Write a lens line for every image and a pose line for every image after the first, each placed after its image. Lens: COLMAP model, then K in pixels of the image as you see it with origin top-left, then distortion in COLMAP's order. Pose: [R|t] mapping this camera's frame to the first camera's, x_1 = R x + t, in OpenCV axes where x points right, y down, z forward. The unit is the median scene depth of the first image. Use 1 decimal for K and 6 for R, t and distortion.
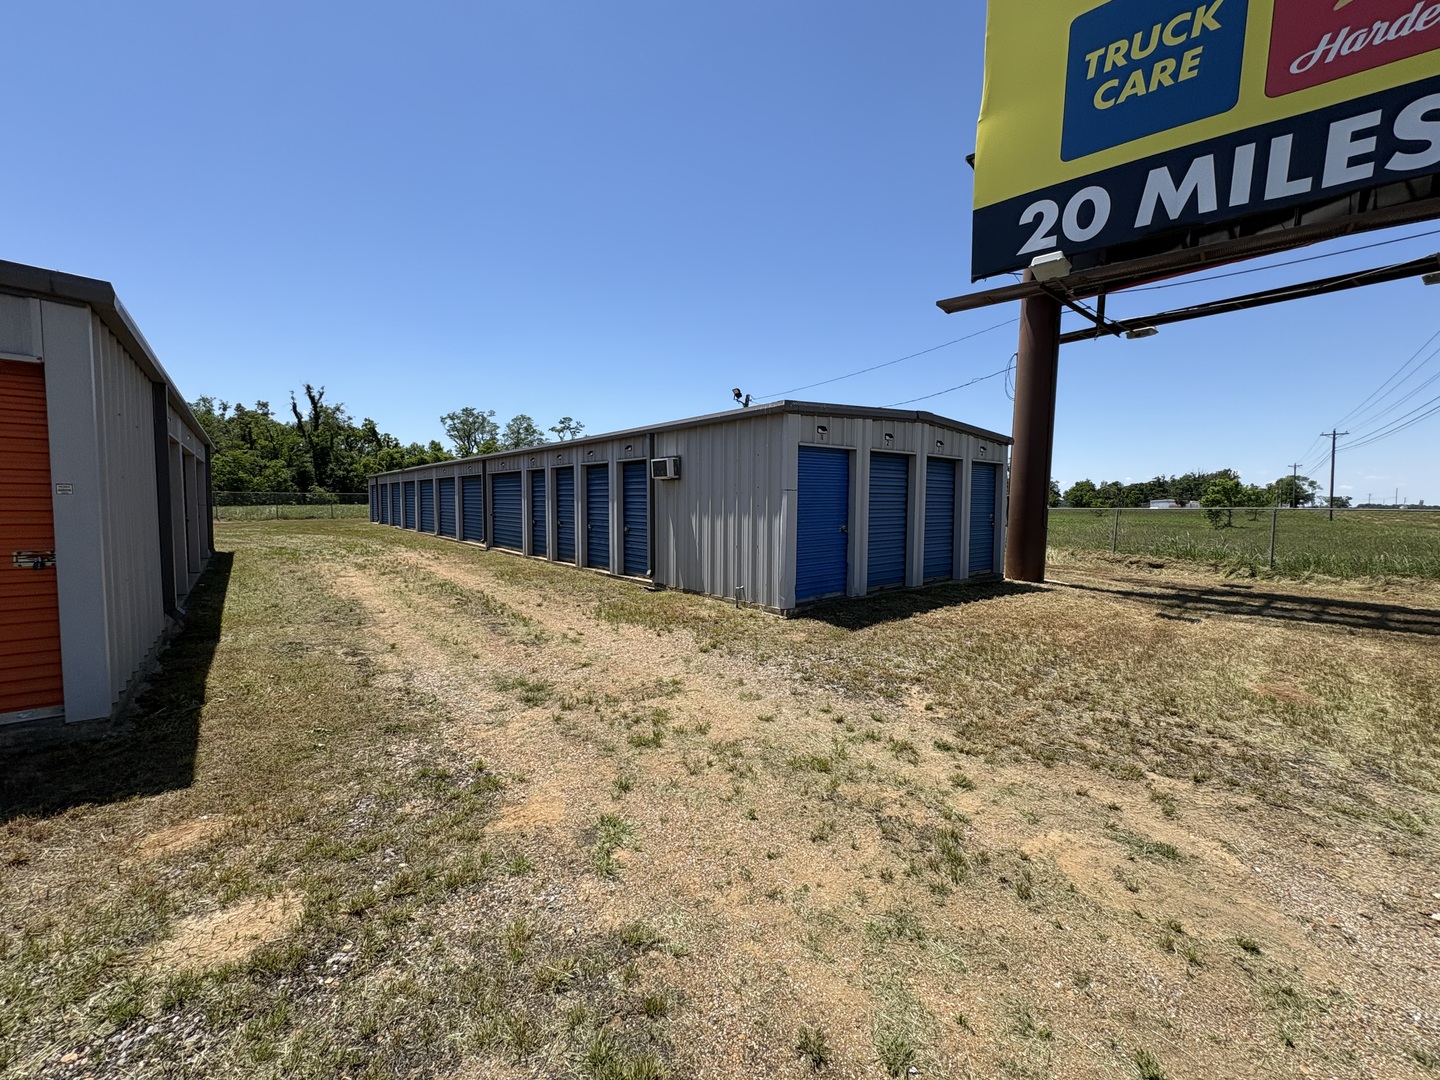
lens RADIAL K [[573.0, 0, 722.2], [0, 573.0, 539.4], [0, 0, 1]] dist [0.000469, -0.000517]
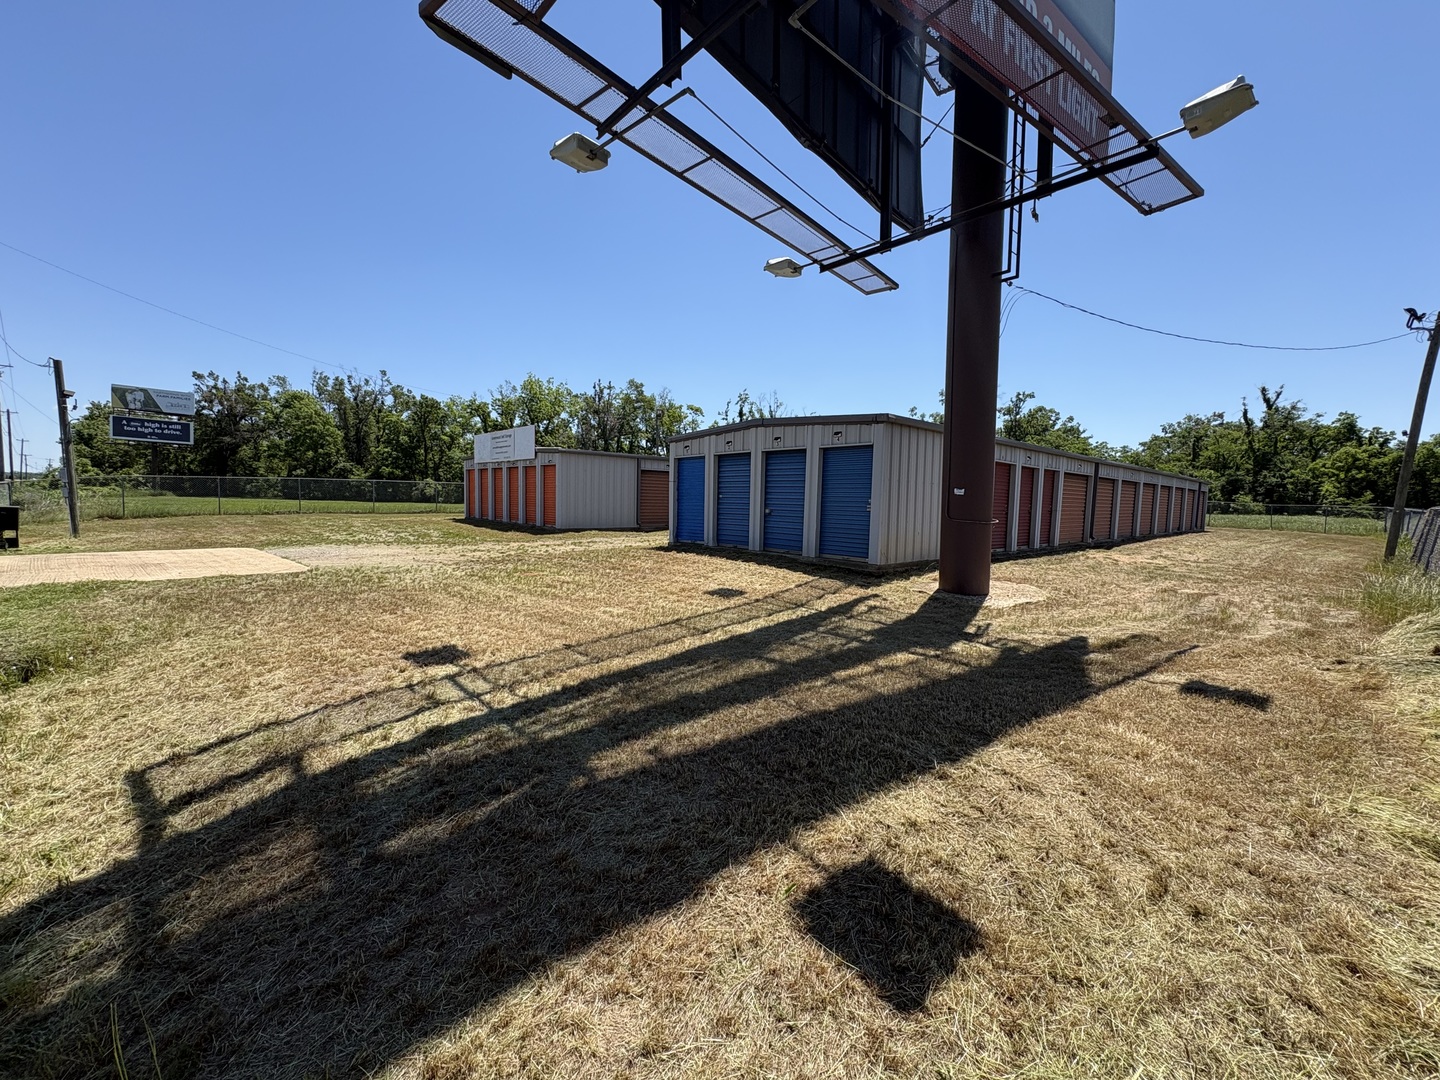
lens RADIAL K [[573.0, 0, 722.2], [0, 573.0, 539.4], [0, 0, 1]] dist [0.000469, -0.000517]
pose [[0.048883, 0.064175, -0.996741, 1.592872], [-0.087167, 0.994400, 0.059749, -0.017557], [0.994994, 0.083962, 0.054204, 0.826922]]
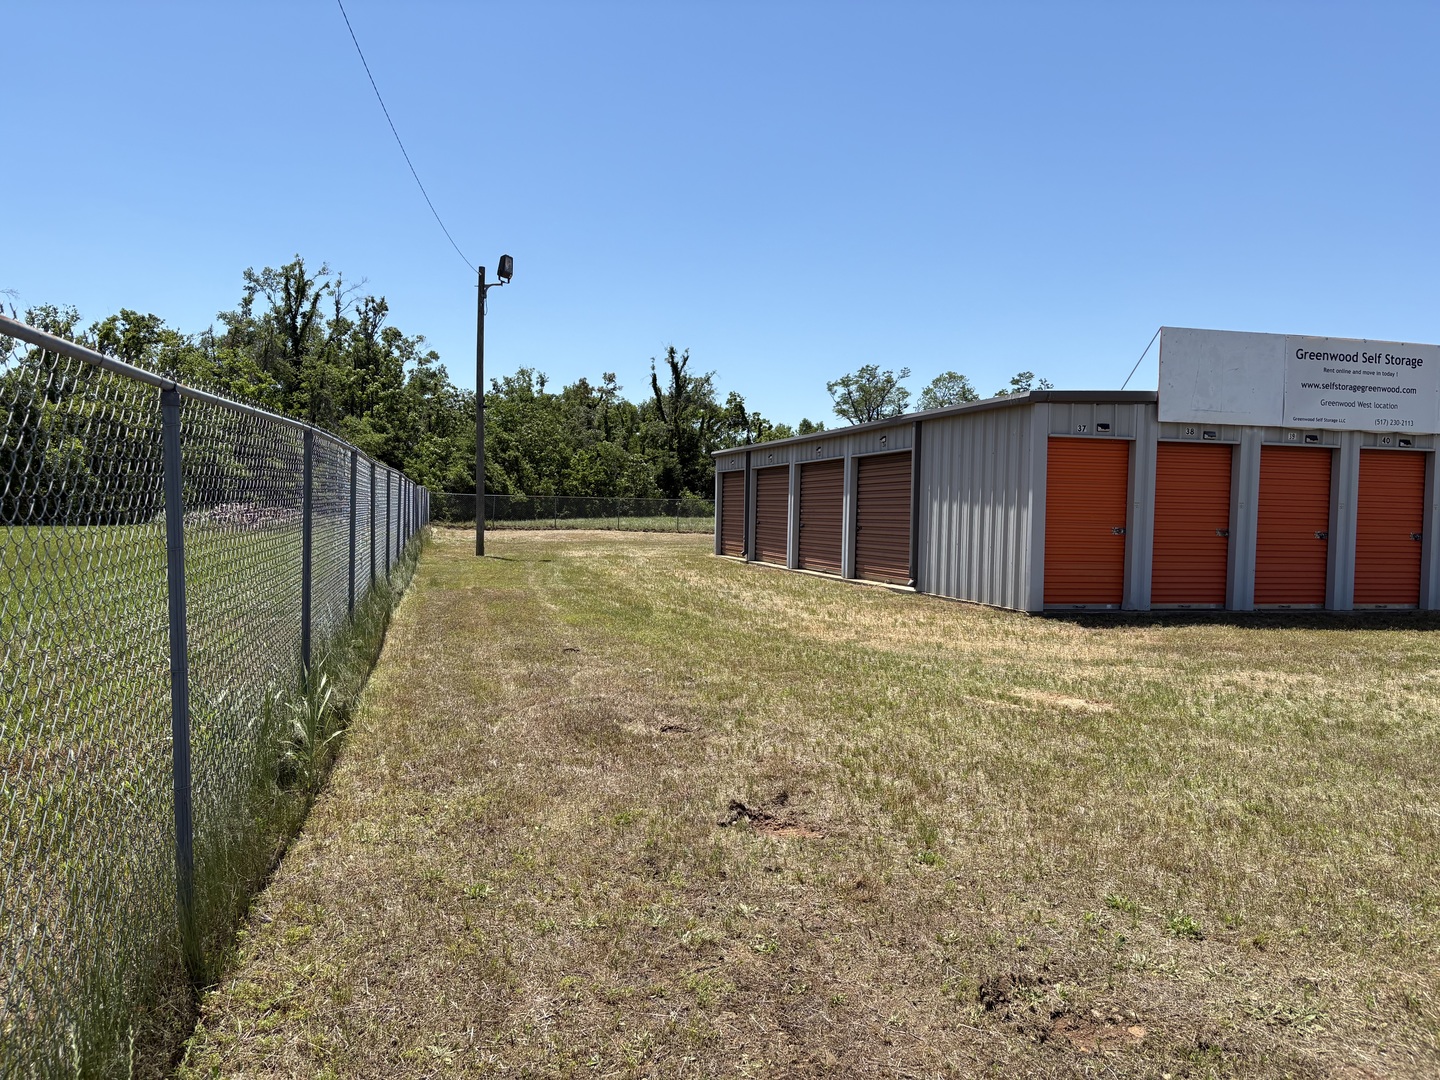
lens RADIAL K [[1086.4, 0, 706.3], [0, 1086.4, 543.7], [0, 0, 1]] dist [0.094048, -0.132793]
pose [[0.903589, 0.022064, -0.427831, -0.901753], [-0.039360, 0.998725, -0.031623, 0.119894], [0.426588, 0.045413, 0.903305, -1.654061]]
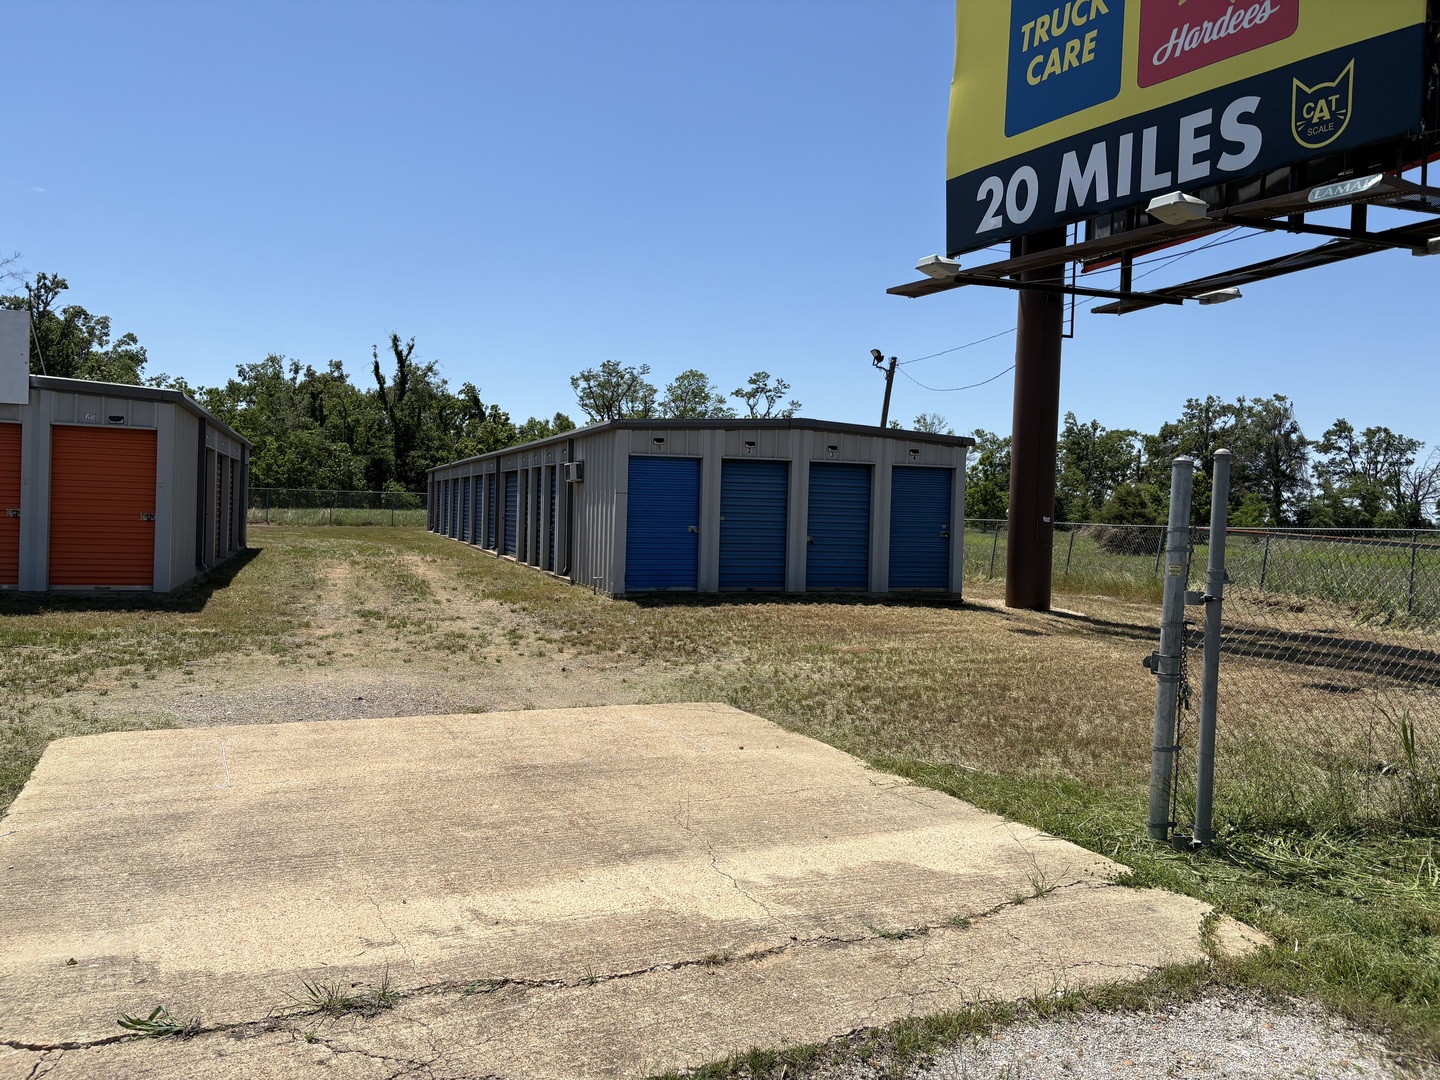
lens RADIAL K [[1089.6, 0, 714.7], [0, 1089.6, 527.6], [0, 0, 1]] dist [0.057919, -0.058231]
pose [[0.939598, 0.025388, -0.341337, 0.818672], [-0.044603, 0.997824, -0.048564, 0.066240], [0.339361, 0.060856, 0.938686, -0.796887]]
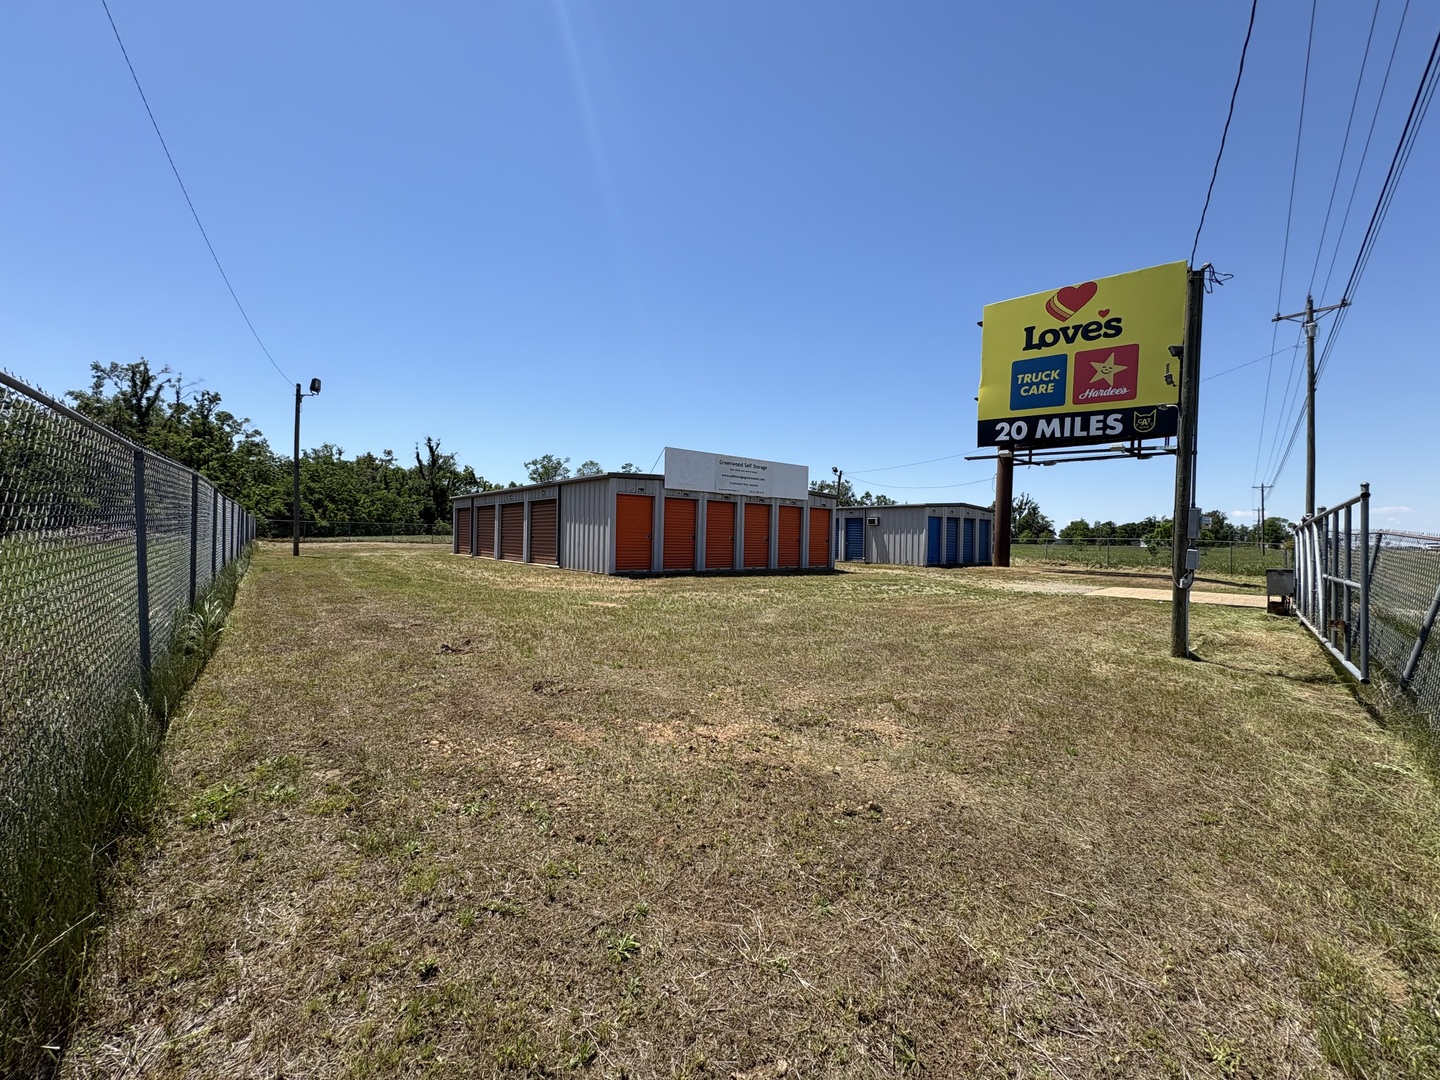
lens RADIAL K [[573.0, 0, 722.2], [0, 573.0, 539.4], [0, 0, 1]] dist [0.000469, -0.000517]
pose [[0.999947, 0.009729, -0.003422, -0.810738], [-0.009922, 0.998044, -0.061726, 0.145277], [0.002815, 0.061757, 0.998087, -1.793796]]
